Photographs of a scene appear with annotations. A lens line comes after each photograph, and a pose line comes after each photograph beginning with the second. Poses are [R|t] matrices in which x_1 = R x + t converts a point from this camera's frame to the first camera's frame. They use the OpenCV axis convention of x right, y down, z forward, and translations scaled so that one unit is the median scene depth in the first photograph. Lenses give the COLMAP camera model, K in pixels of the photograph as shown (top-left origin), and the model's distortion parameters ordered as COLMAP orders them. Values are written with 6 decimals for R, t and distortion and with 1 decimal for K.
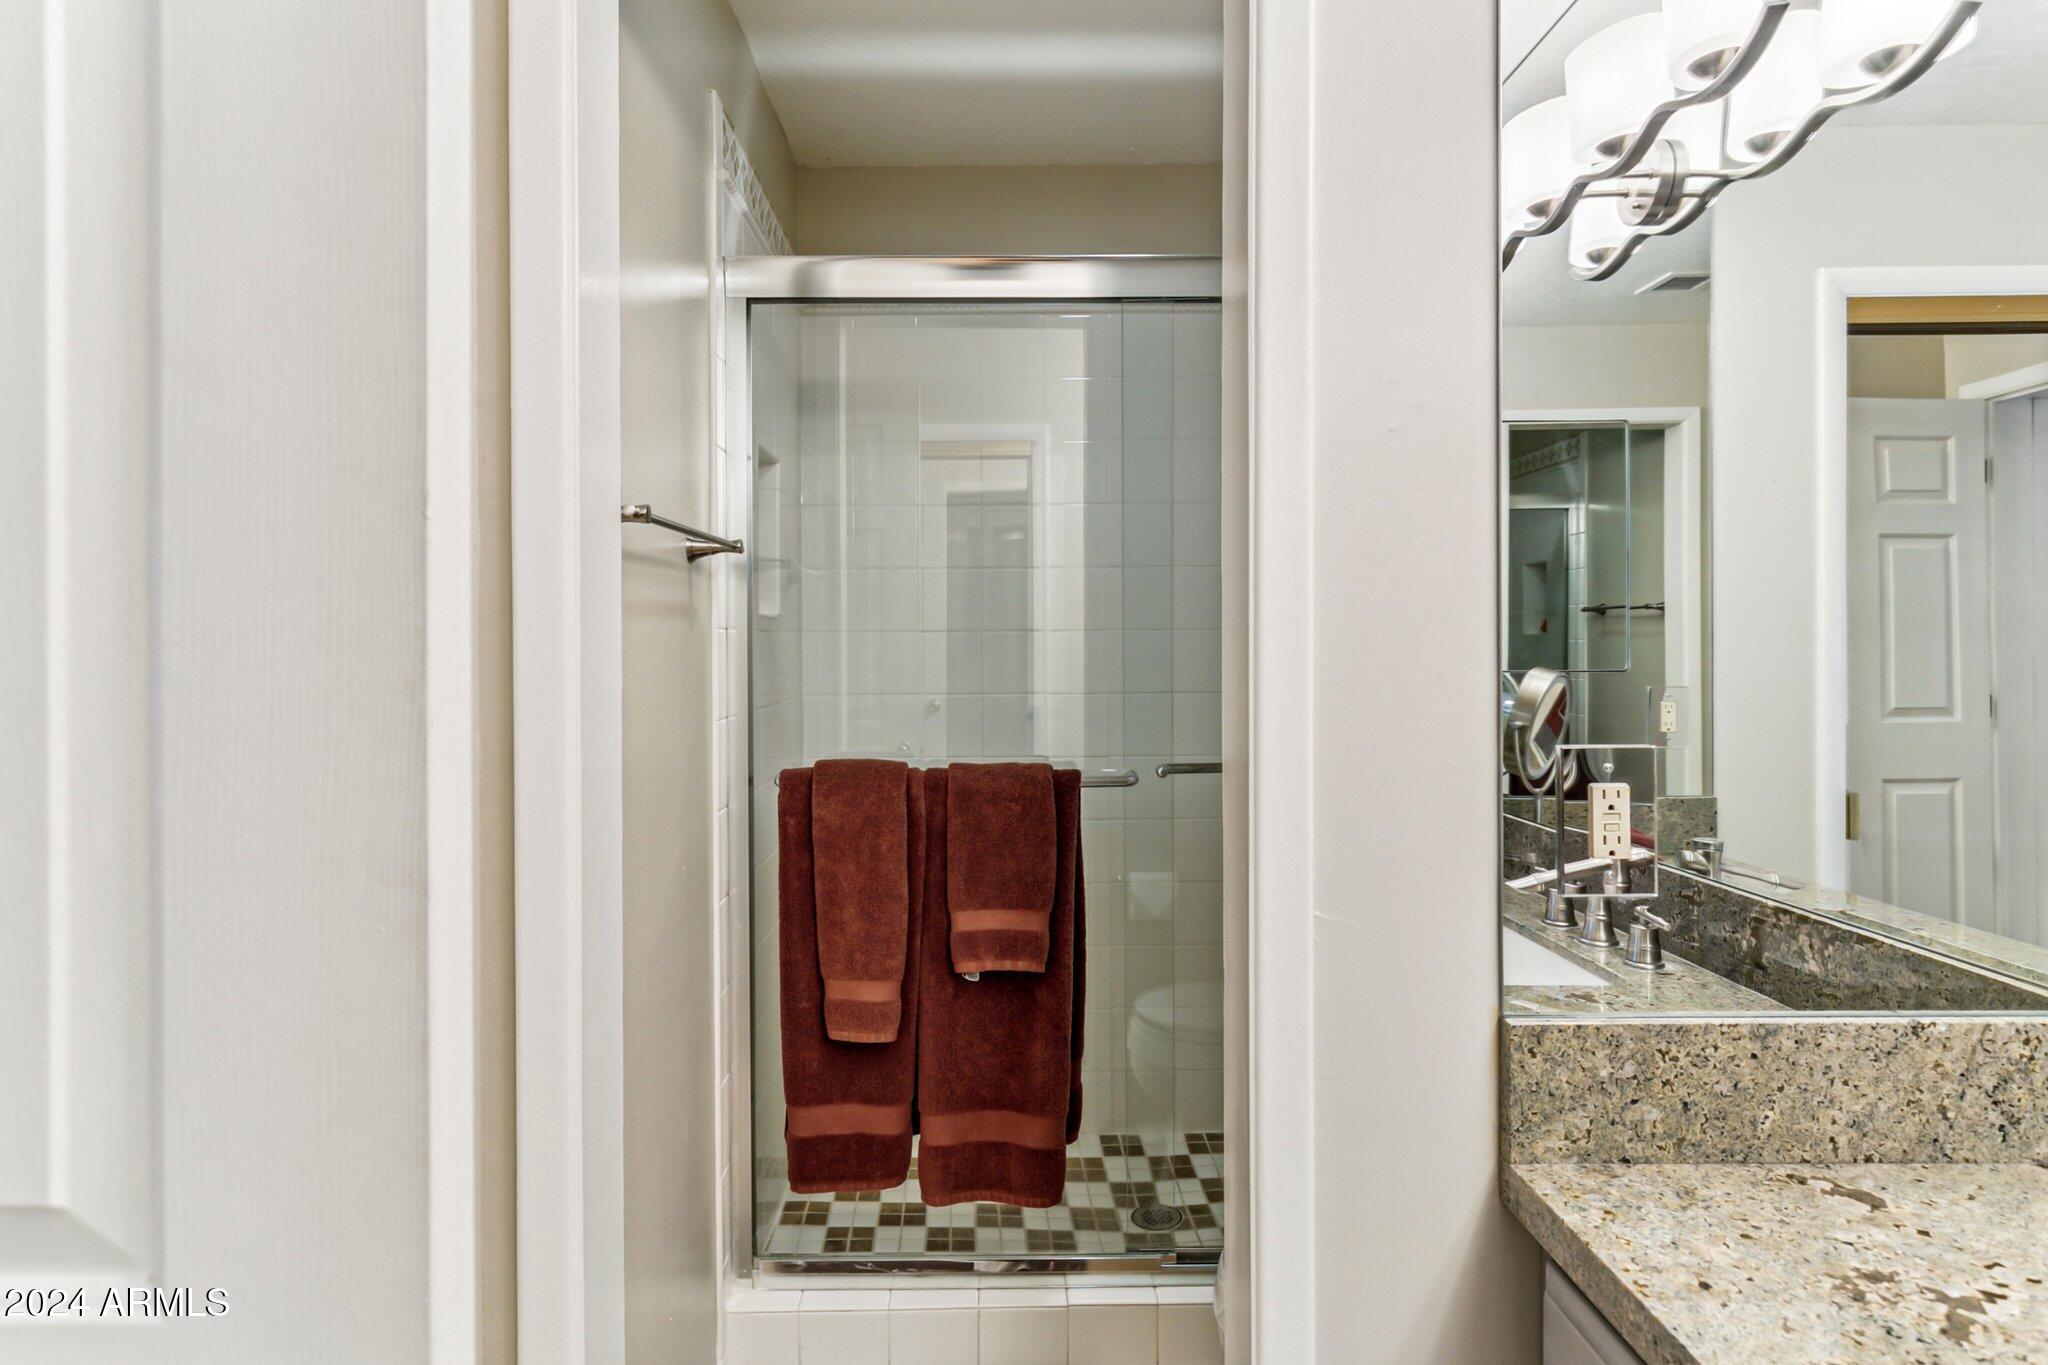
lens RADIAL K [[1116.3, 0, 1011.3], [0, 1116.3, 648.6], [0, 0, 1]] dist [0.002799, -0.000435]
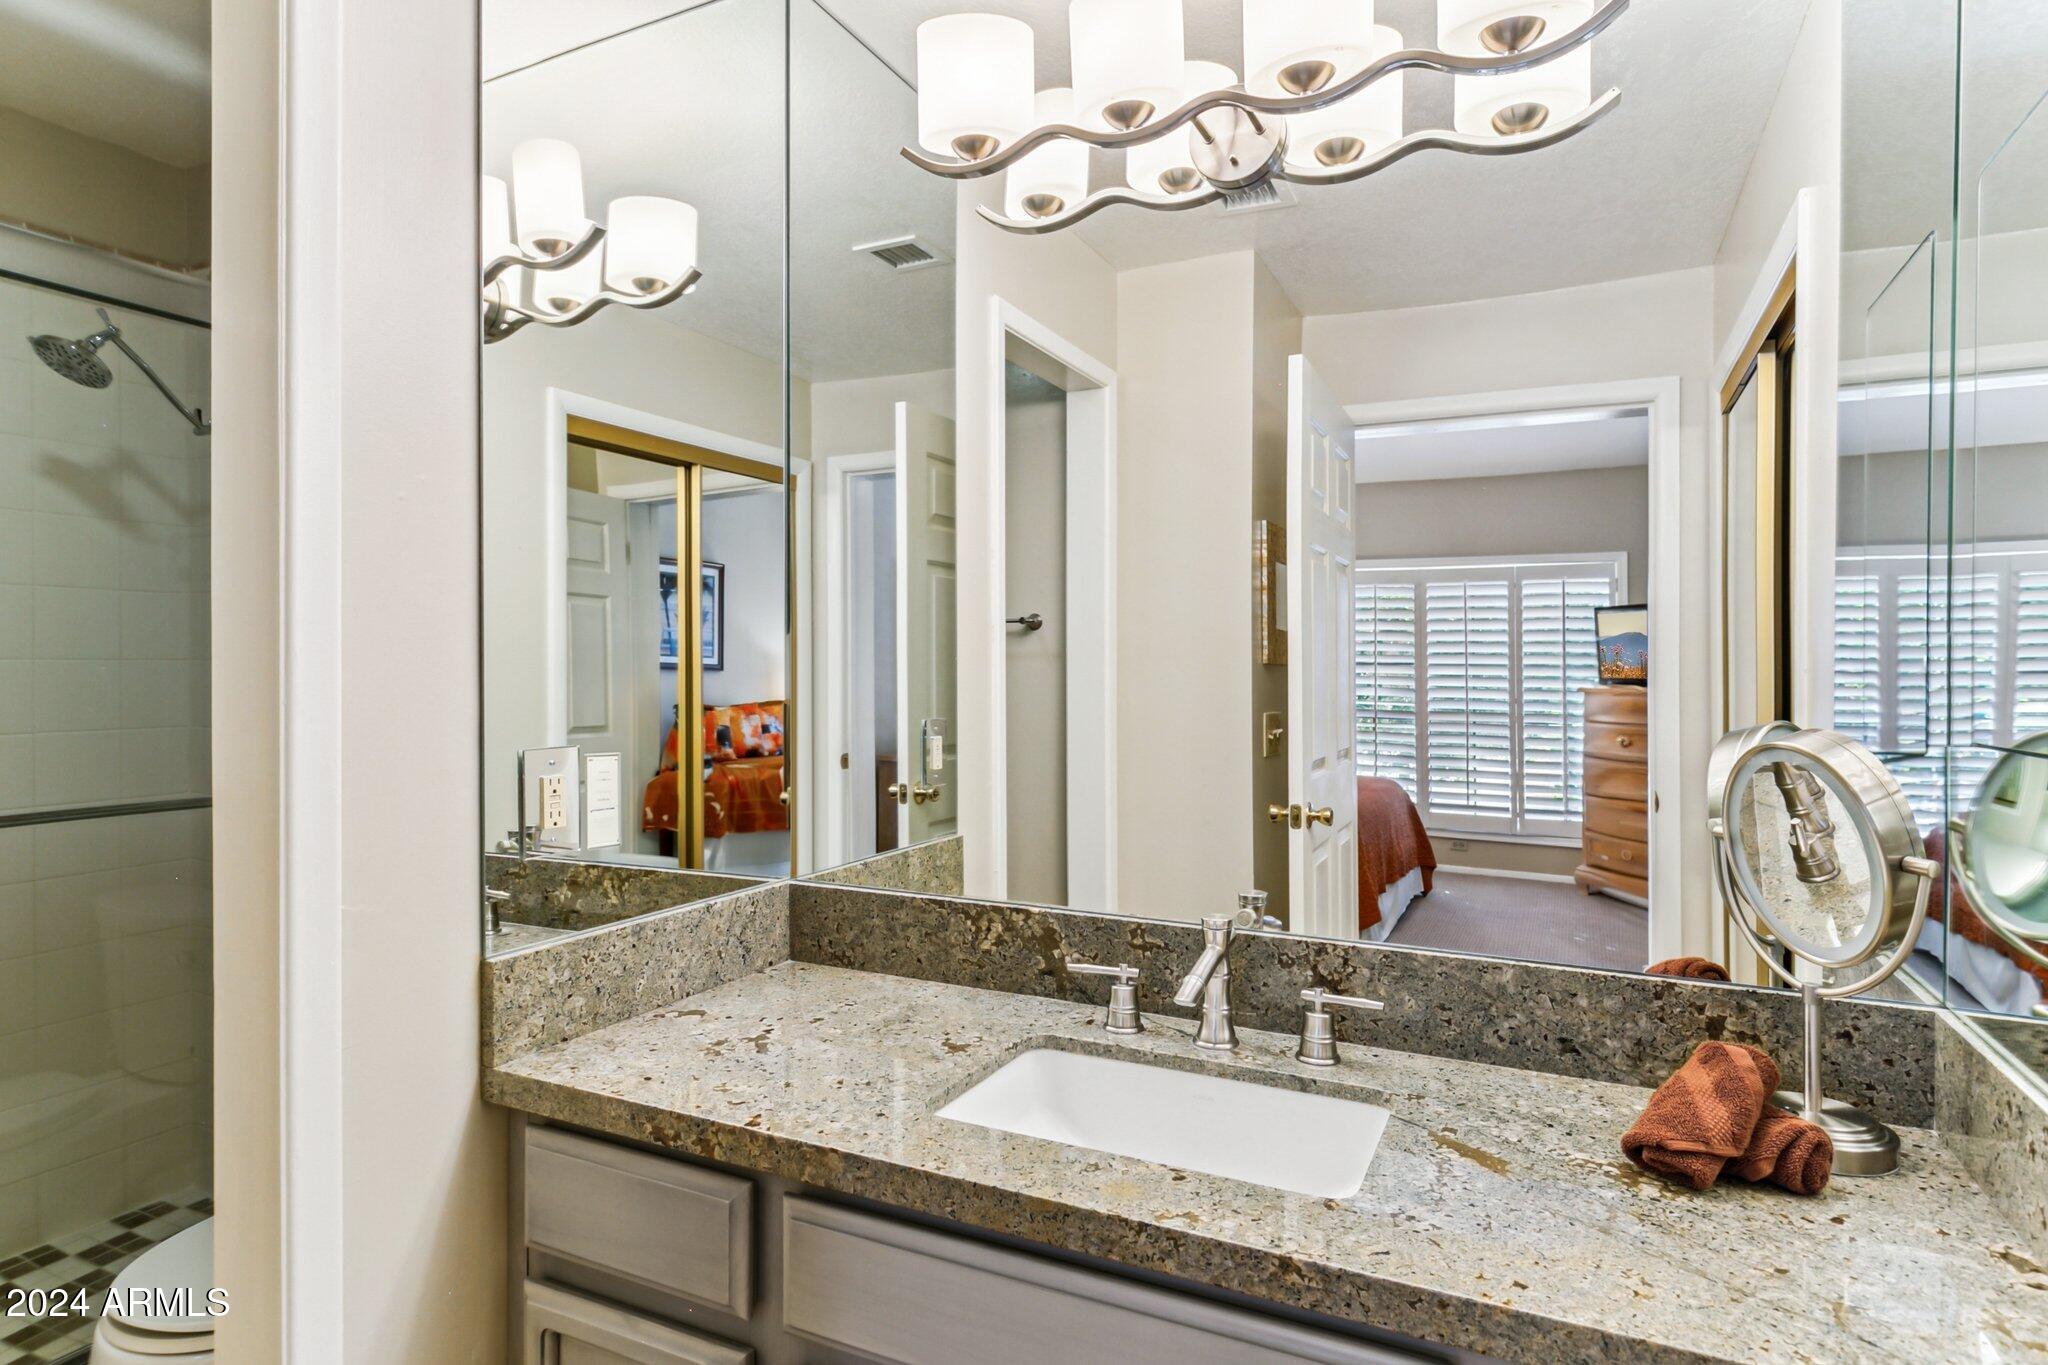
lens RADIAL K [[1116.3, 0, 1018.1], [0, 1116.3, 677.6], [0, 0, 1]] dist [0.002799, -0.000435]
pose [[0.448474, 0.001315, 0.893795, -0.457925], [0.003574, 0.999988, -0.003265, 0.006421], [-0.893789, 0.004659, 0.448464, -0.149675]]
